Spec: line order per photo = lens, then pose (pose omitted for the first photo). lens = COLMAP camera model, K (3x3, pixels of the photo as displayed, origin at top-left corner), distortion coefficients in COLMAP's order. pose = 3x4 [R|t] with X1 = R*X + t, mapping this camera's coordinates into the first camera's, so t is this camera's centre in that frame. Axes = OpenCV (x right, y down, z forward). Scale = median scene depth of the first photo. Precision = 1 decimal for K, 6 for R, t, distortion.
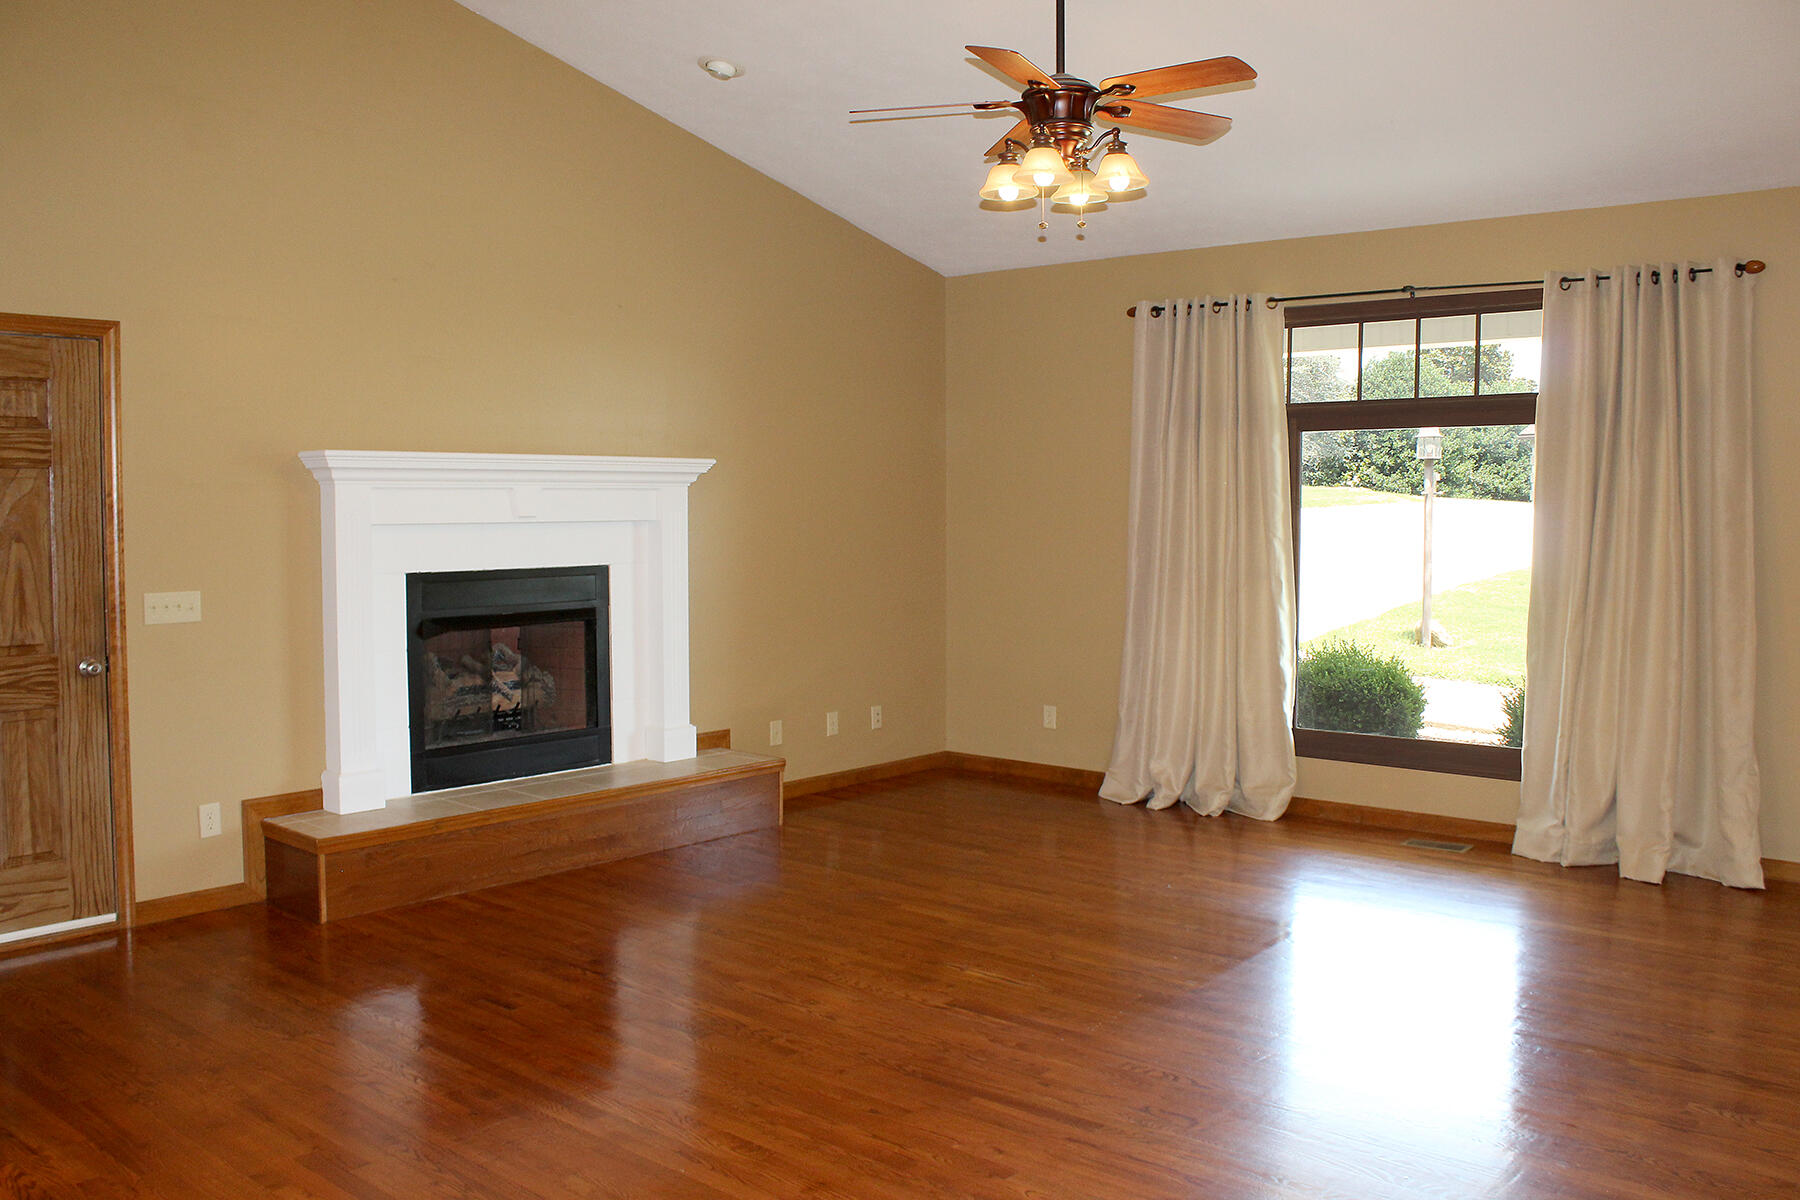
lens RADIAL K [[1528.4, 0, 900.0], [0, 1528.4, 600.0], [0, 0, 1]] dist [-0.160452, 0.122729]
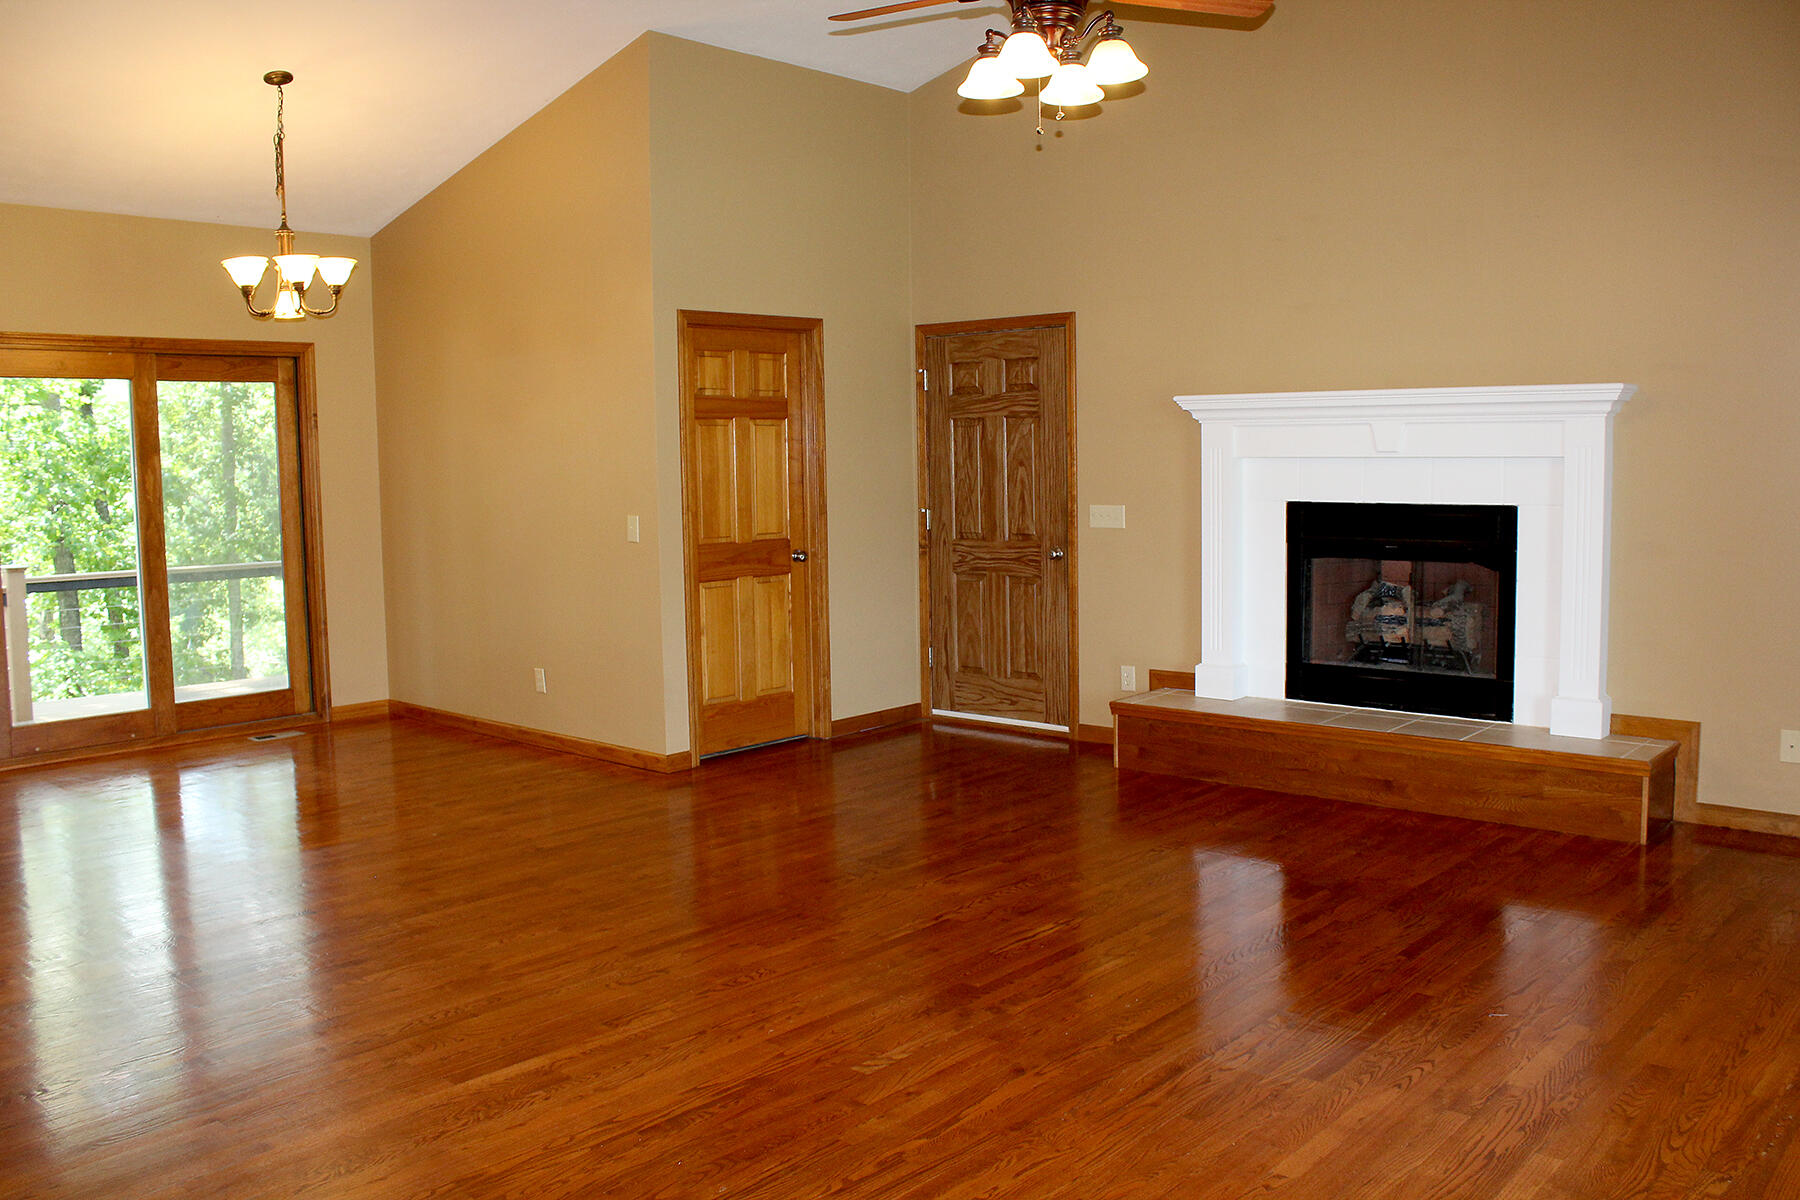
lens RADIAL K [[1528.4, 0, 900.0], [0, 1528.4, 600.0], [0, 0, 1]] dist [-0.160452, 0.122729]
pose [[-0.021263, 0.096476, -0.995108, 0.964291], [-0.050229, 0.993973, 0.097439, -0.047820], [0.998511, 0.052055, -0.016288, 0.877997]]
